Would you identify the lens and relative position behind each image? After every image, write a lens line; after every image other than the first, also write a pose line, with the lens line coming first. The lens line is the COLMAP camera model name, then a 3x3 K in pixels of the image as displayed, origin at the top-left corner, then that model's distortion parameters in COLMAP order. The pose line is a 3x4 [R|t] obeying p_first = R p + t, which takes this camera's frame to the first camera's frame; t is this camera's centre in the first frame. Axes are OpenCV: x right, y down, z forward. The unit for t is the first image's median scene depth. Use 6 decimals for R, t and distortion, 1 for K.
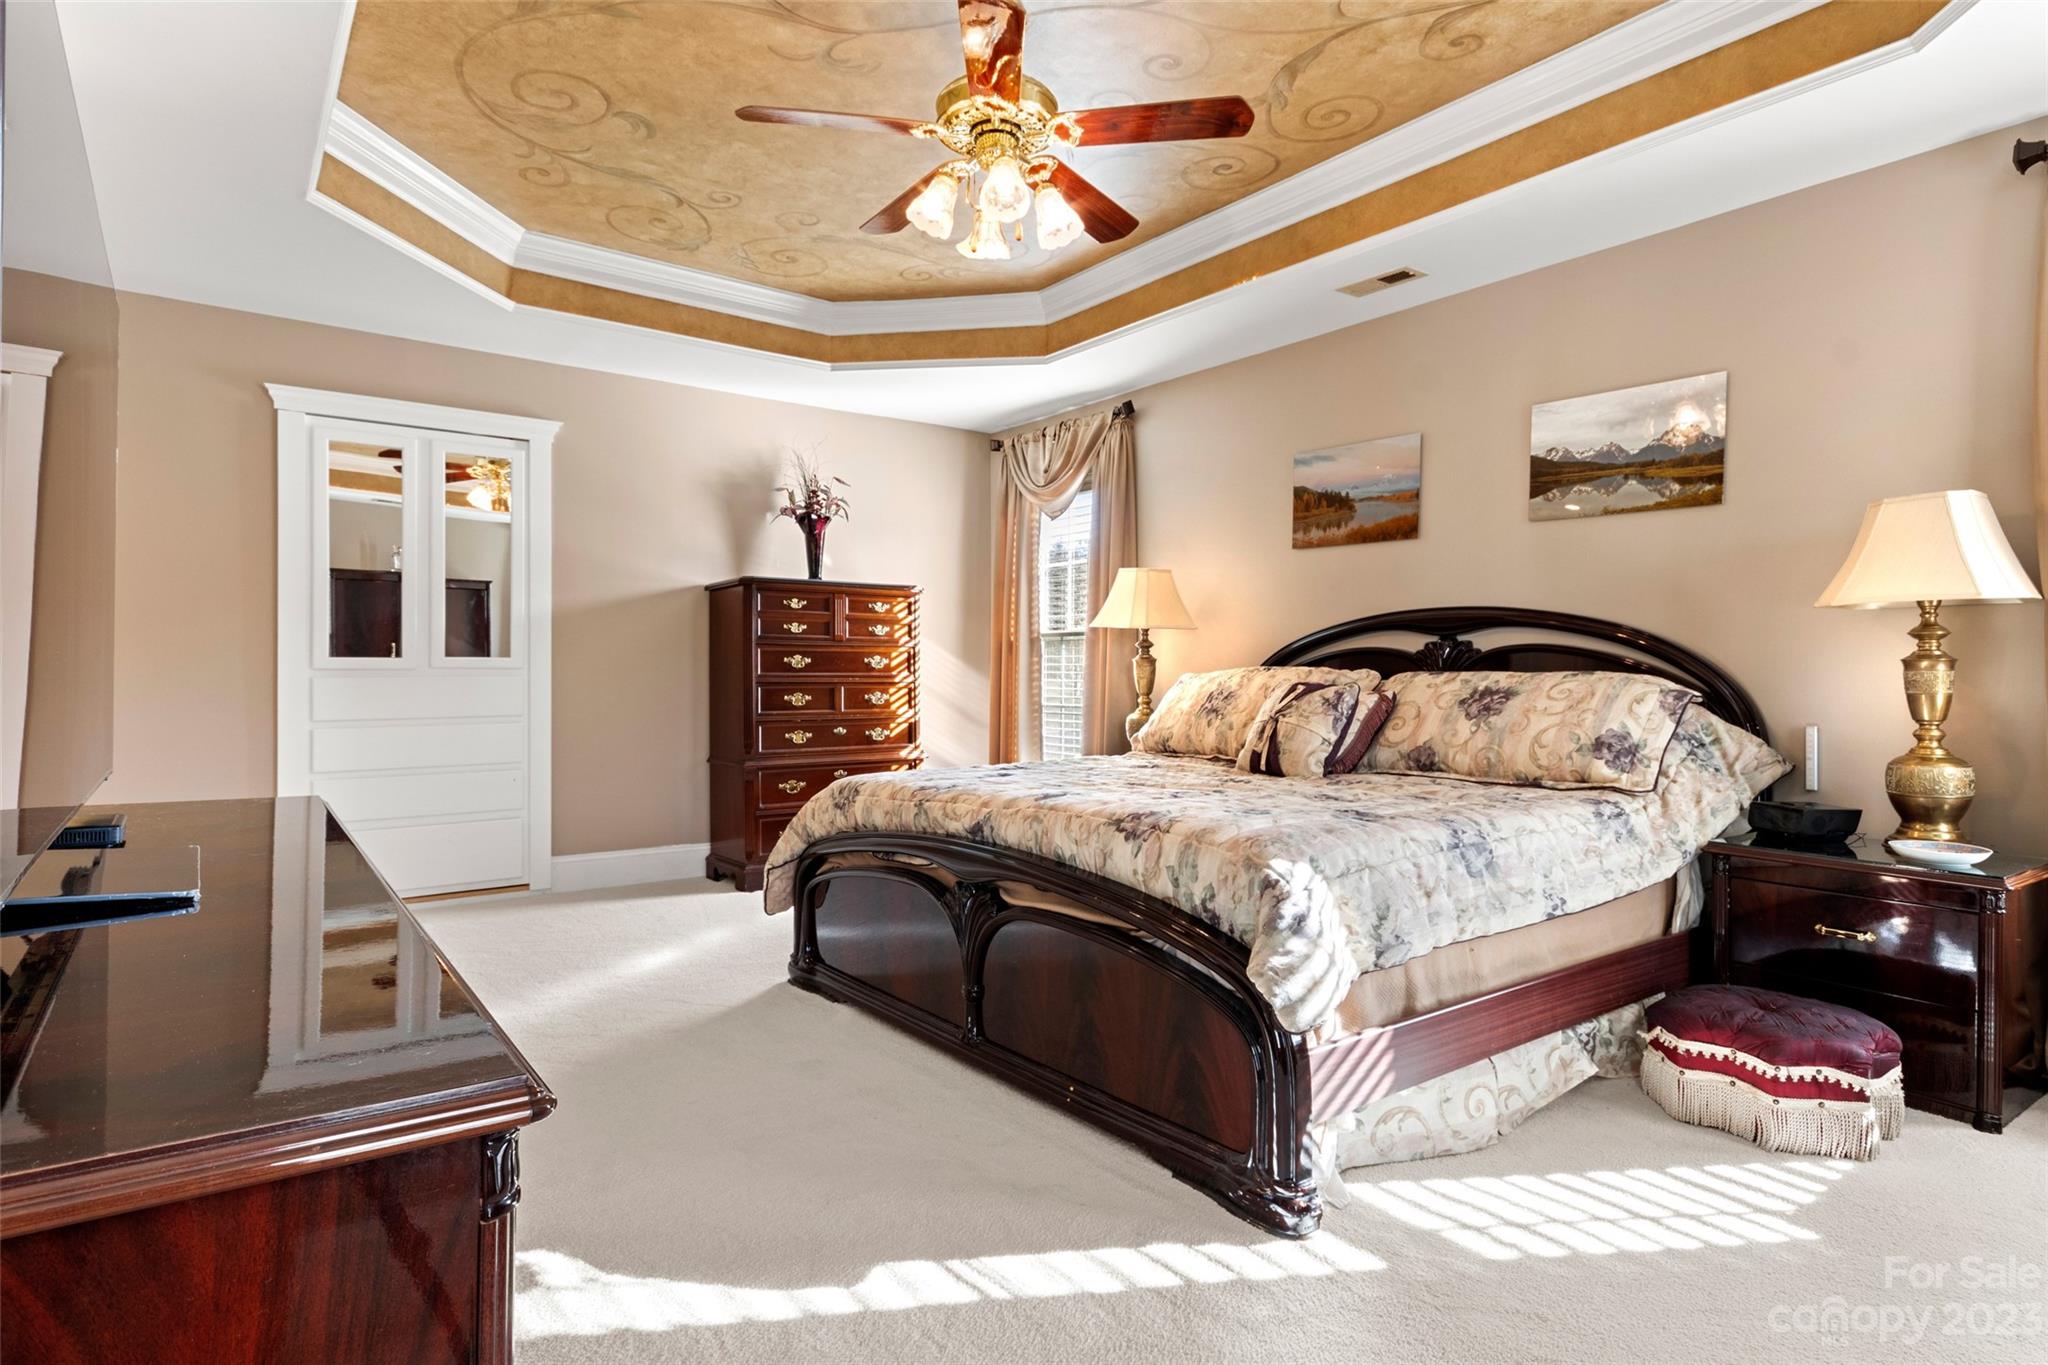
lens RADIAL K [[1093.0, 0, 1024.0], [0, 1093.0, 682.5], [0, 0, 1]] dist [0.000722, 0.000253]
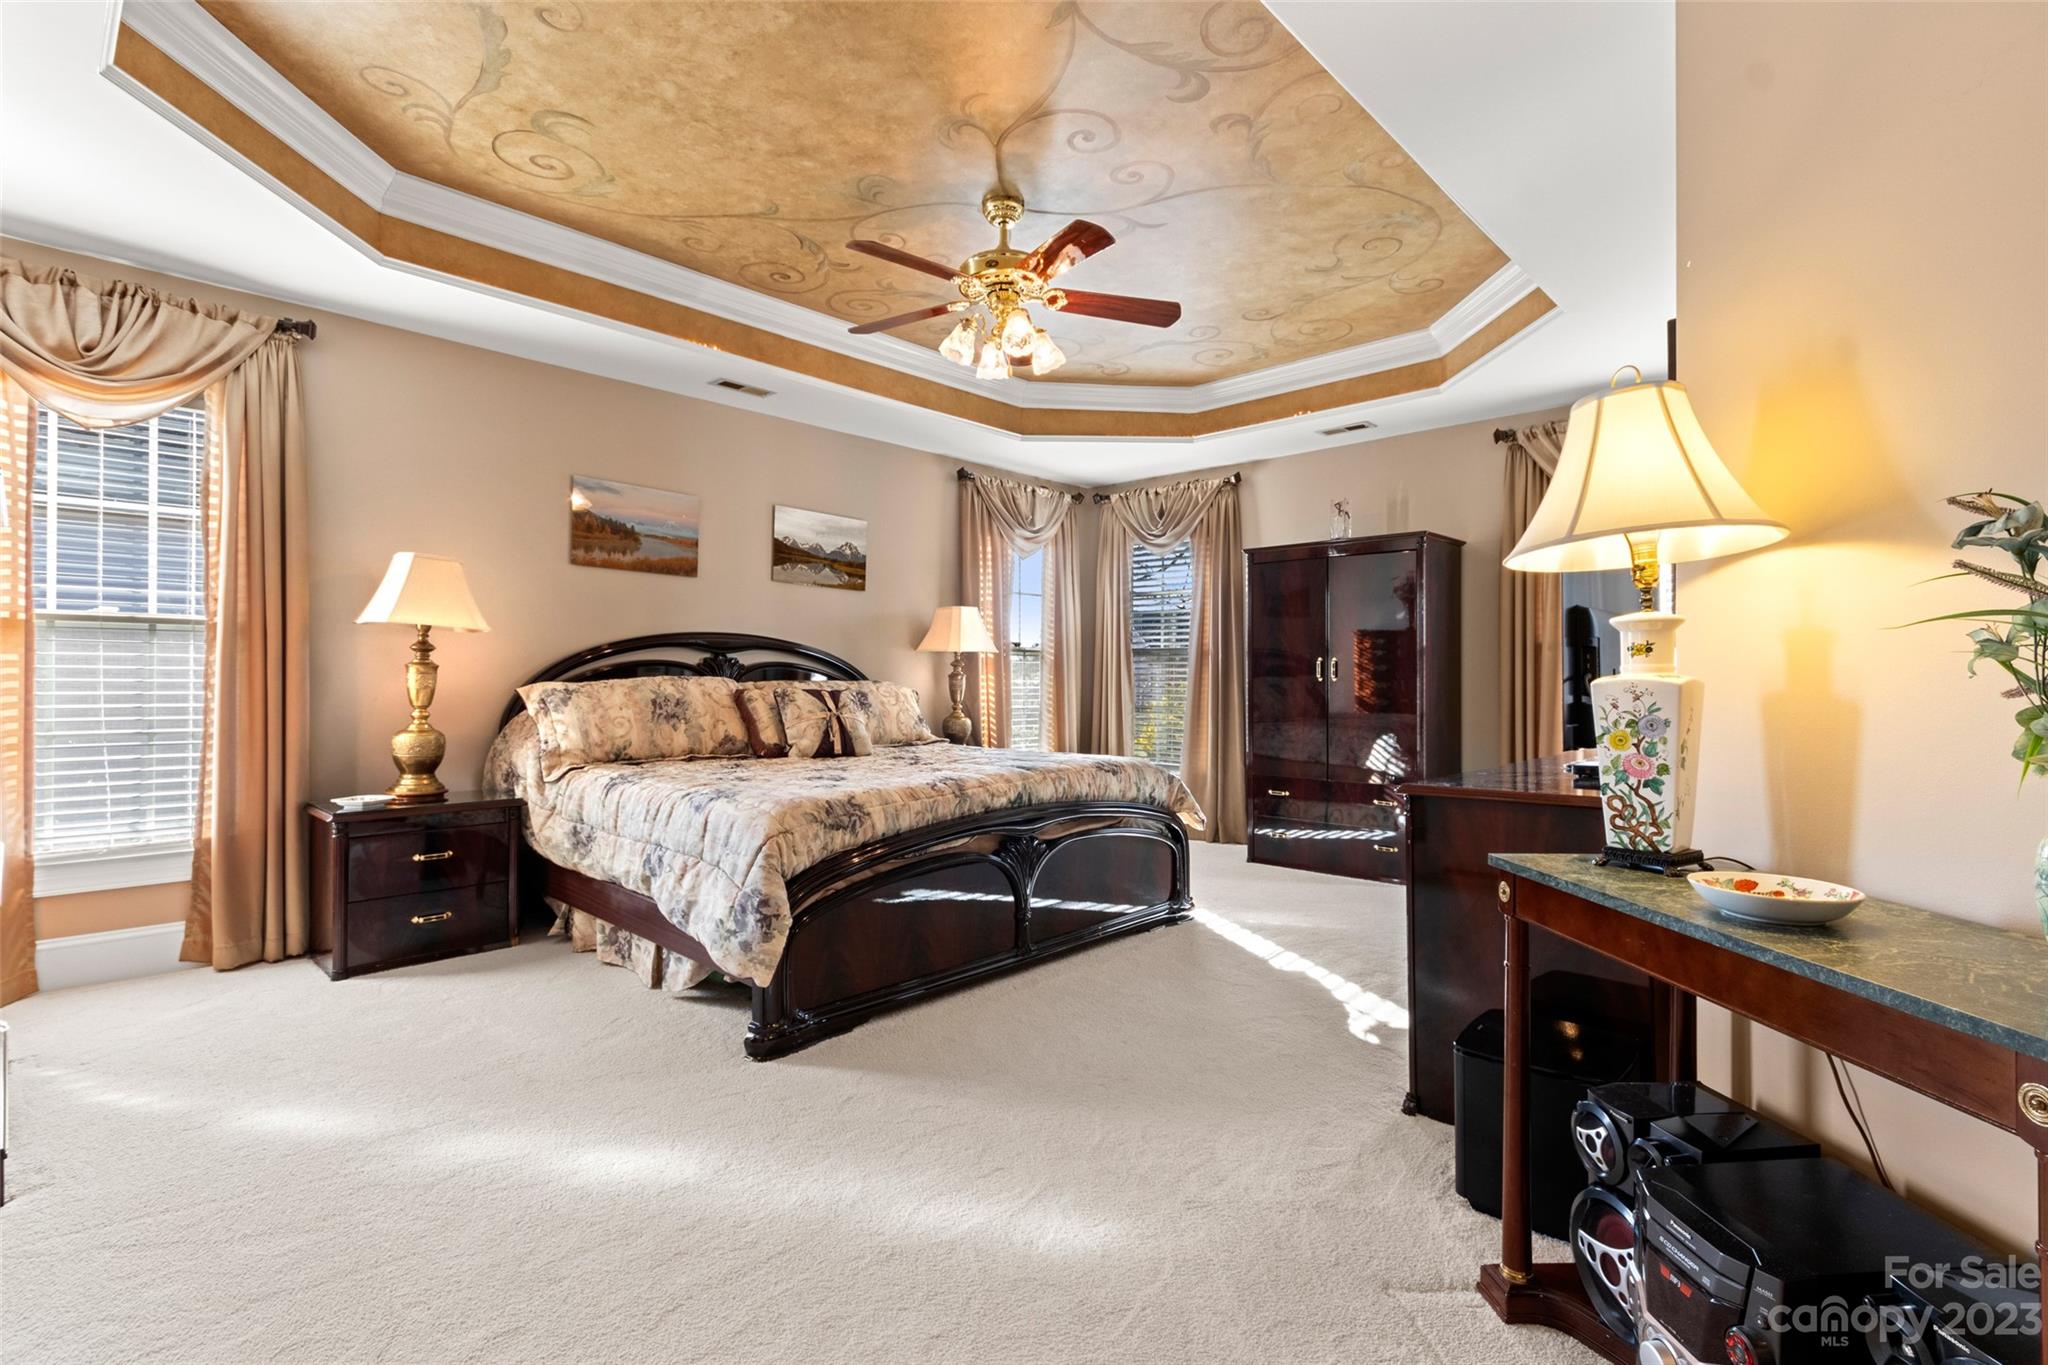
lens RADIAL K [[975.7, 0, 1024.0], [0, 975.7, 682.5], [0, 0, 1]] dist [0.000031, 0.000906]
pose [[-0.181437, -0.005582, 0.983387, -0.886518], [0.006153, 0.999958, 0.006811, -0.012850], [-0.983383, 0.007286, -0.181395, 0.861826]]
